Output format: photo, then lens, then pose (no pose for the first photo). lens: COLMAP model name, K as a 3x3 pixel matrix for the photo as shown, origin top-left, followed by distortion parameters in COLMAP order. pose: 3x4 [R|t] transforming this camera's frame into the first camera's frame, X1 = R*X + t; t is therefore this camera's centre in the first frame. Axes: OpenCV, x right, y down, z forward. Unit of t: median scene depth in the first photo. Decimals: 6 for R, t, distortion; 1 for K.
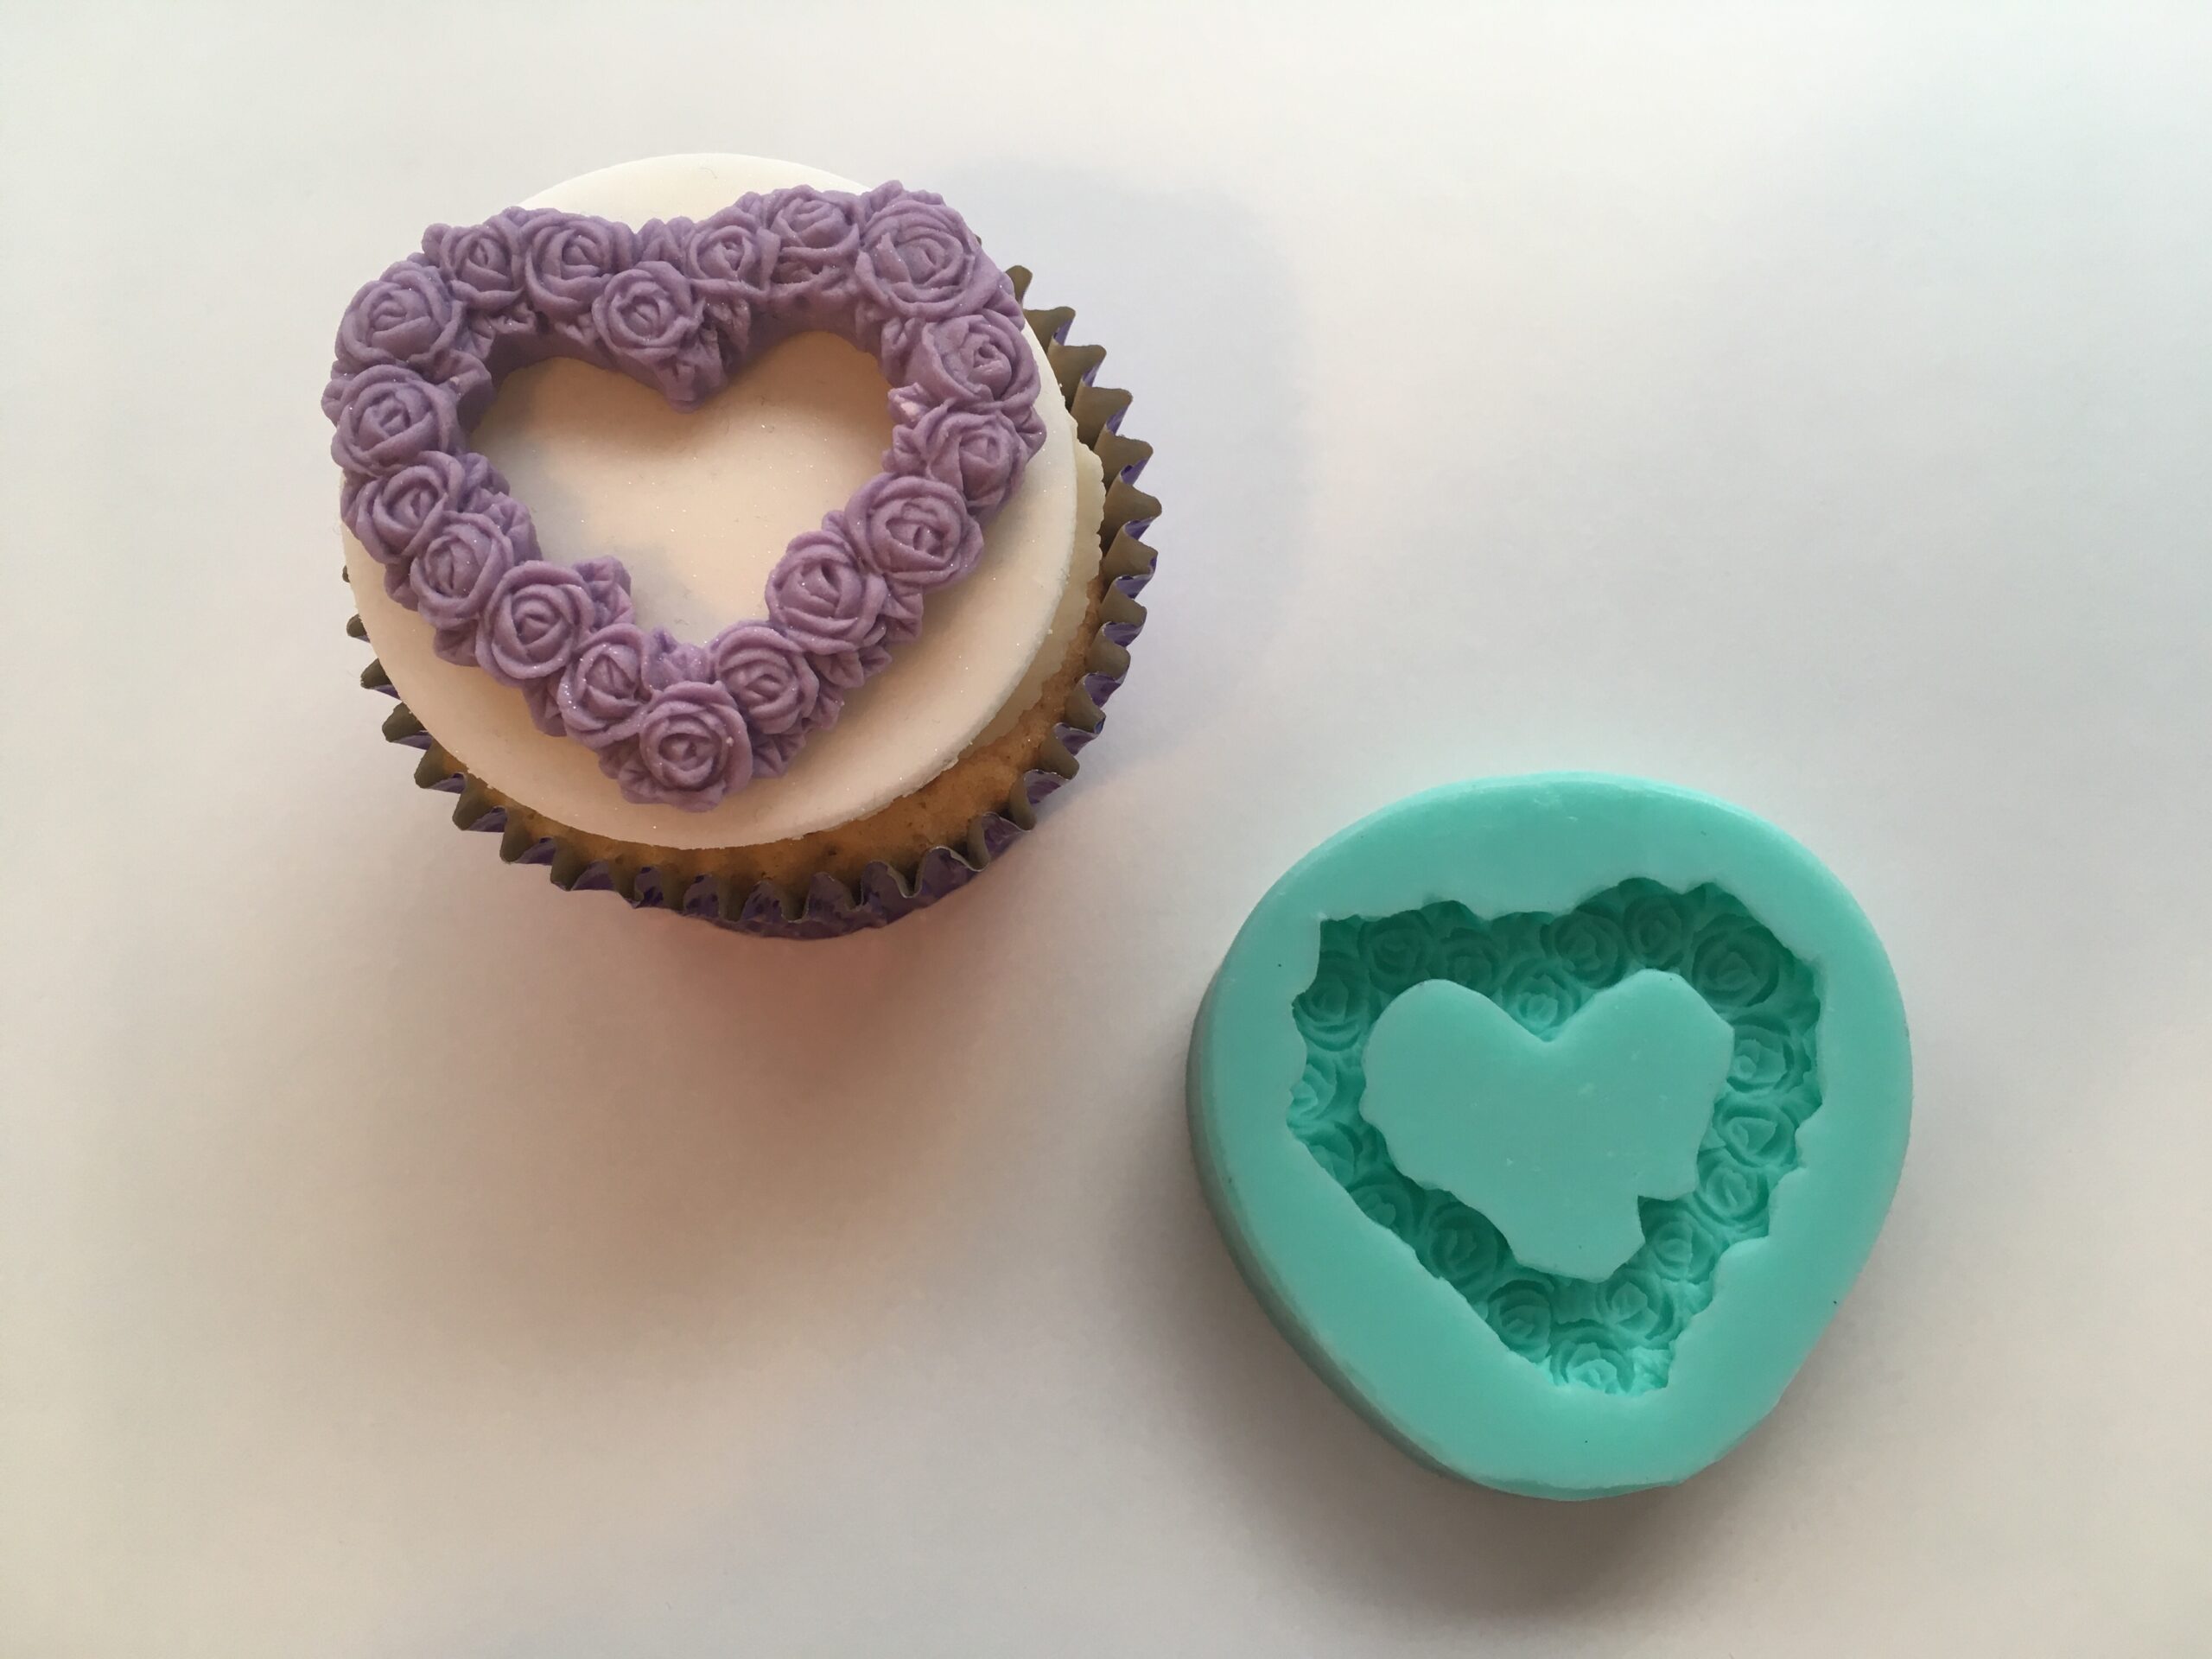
lens RADIAL K [[1849.0, 0, 1121.5], [0, 1849.0, 820.8], [0, 0, 1]] dist [0.006944, -0.005735]
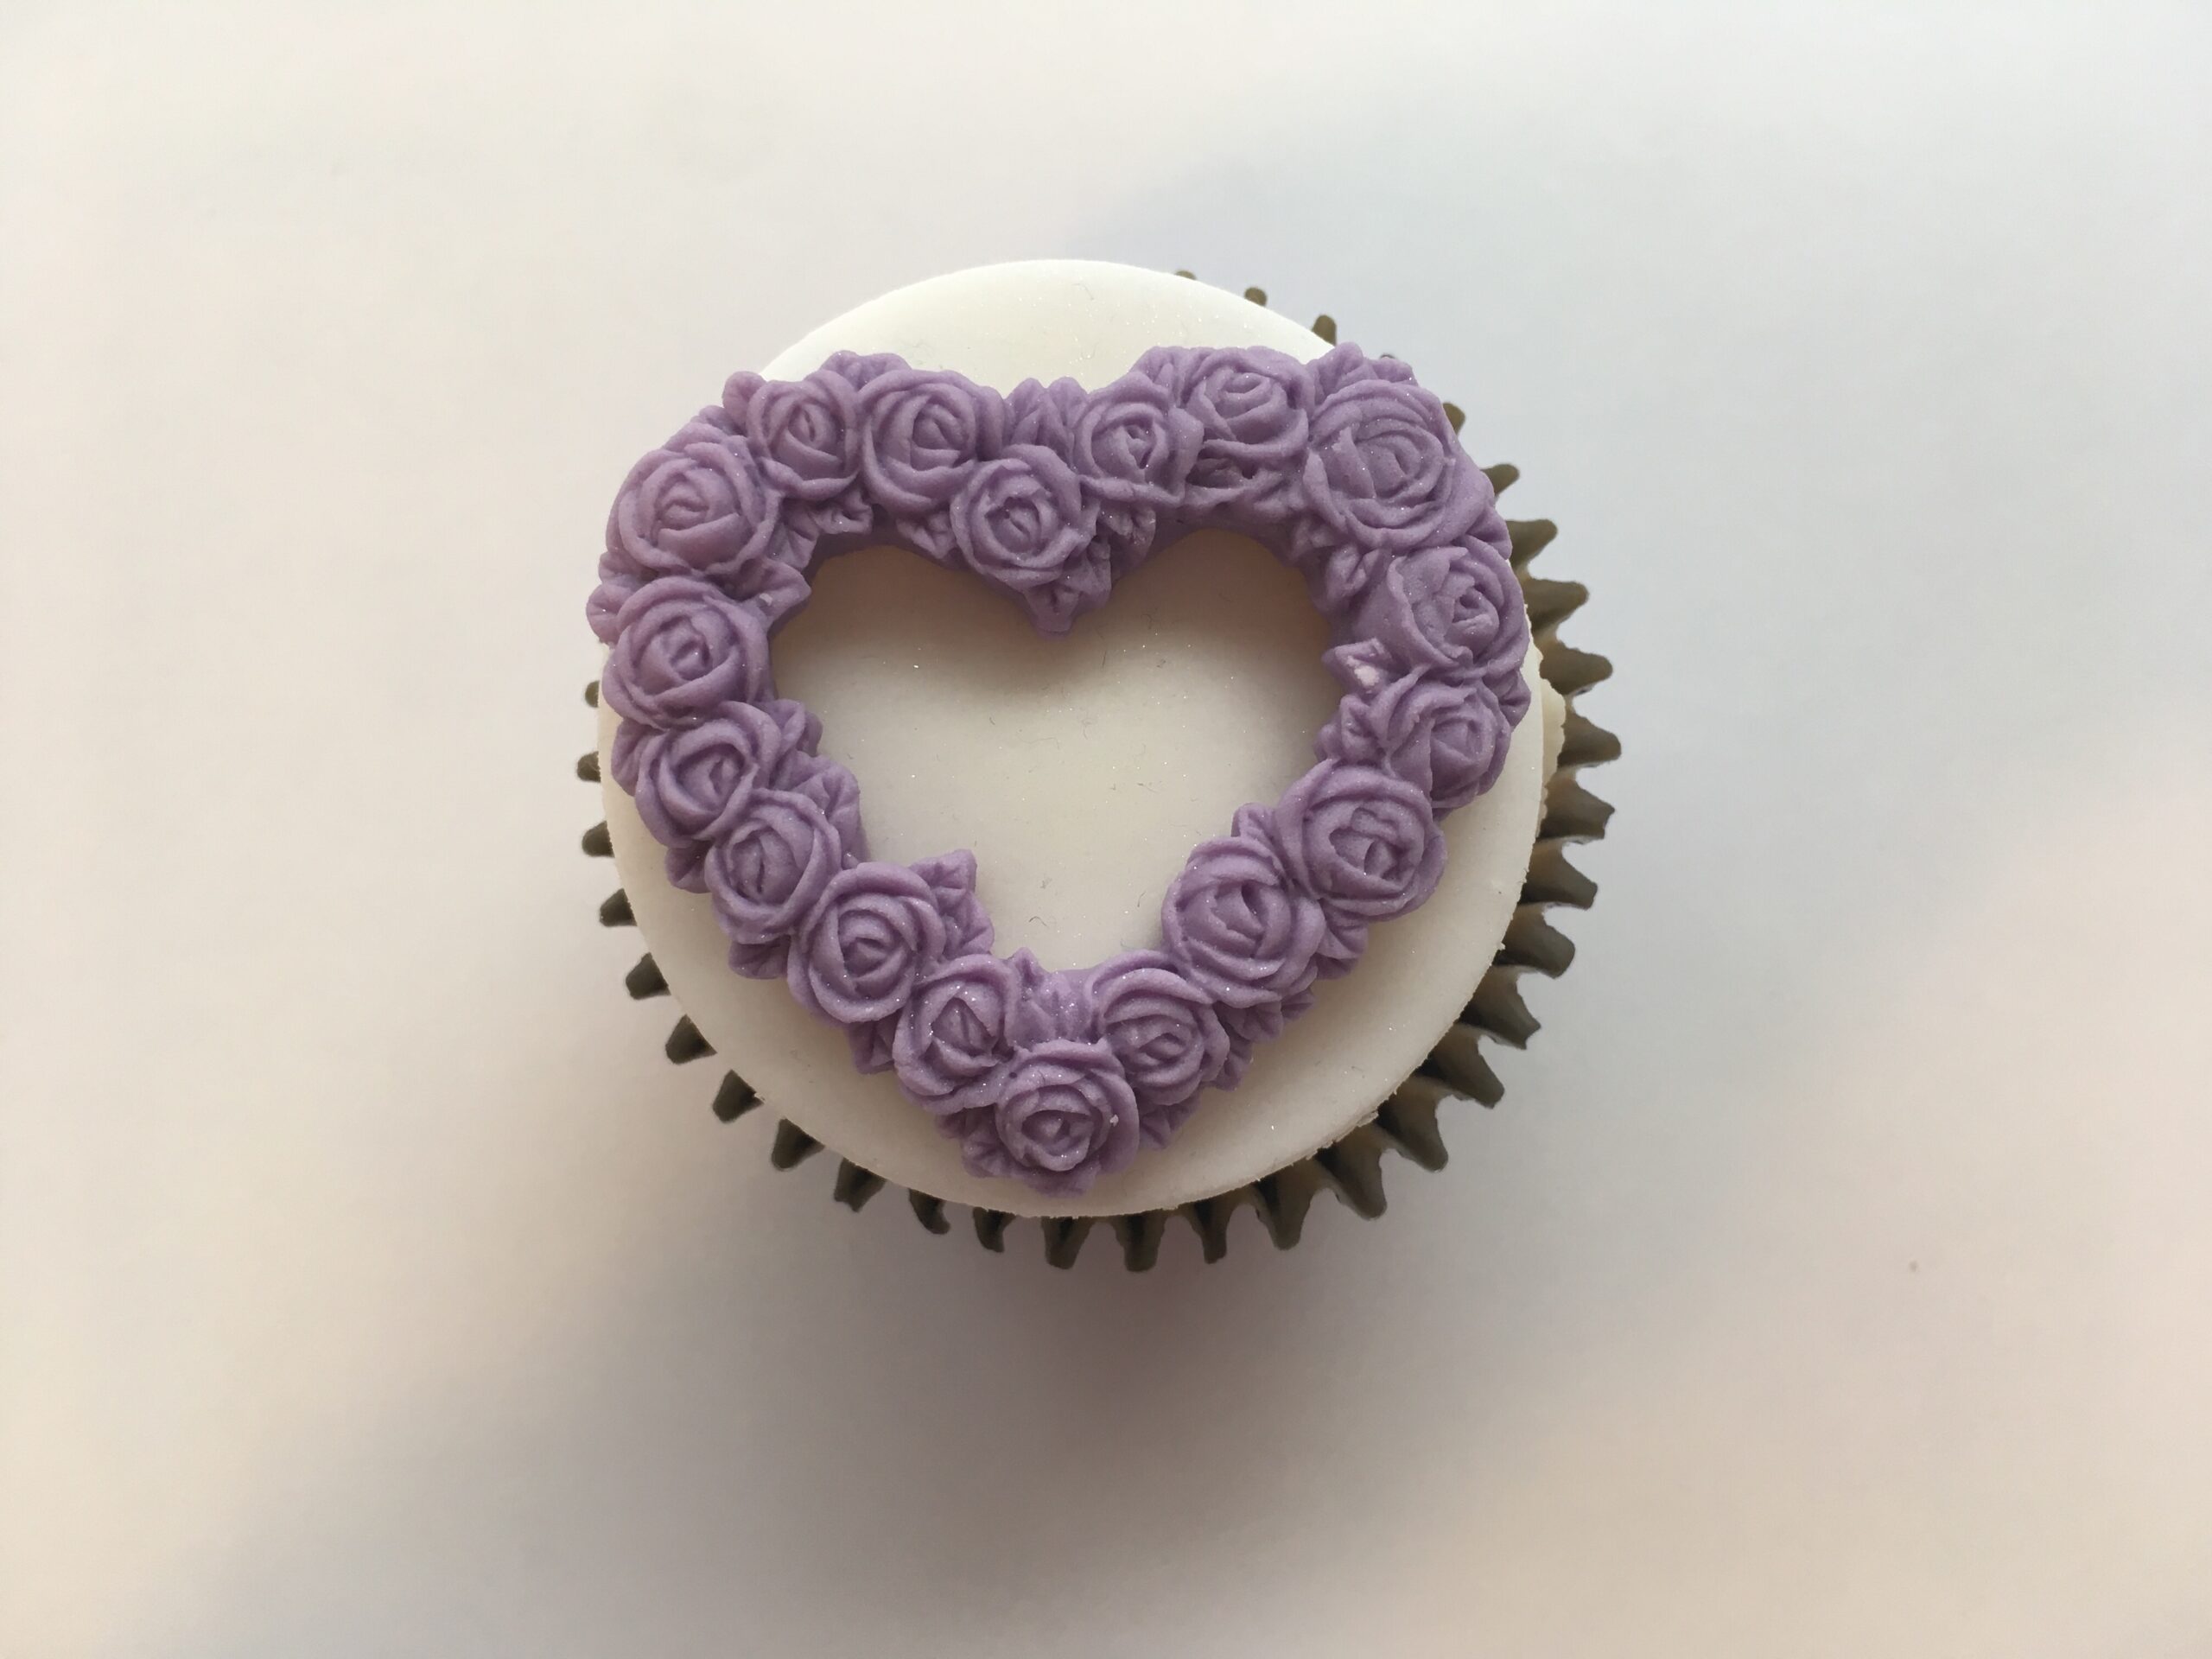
lens RADIAL K [[1849.0, 0, 1098.9], [0, 1849.0, 836.6], [0, 0, 1]] dist [0.006944, -0.005735]
pose [[0.997453, 0.069135, -0.017570, -0.208933], [-0.066825, 0.991804, 0.108899, -0.236959], [0.024955, -0.107447, 0.993898, 0.250591]]
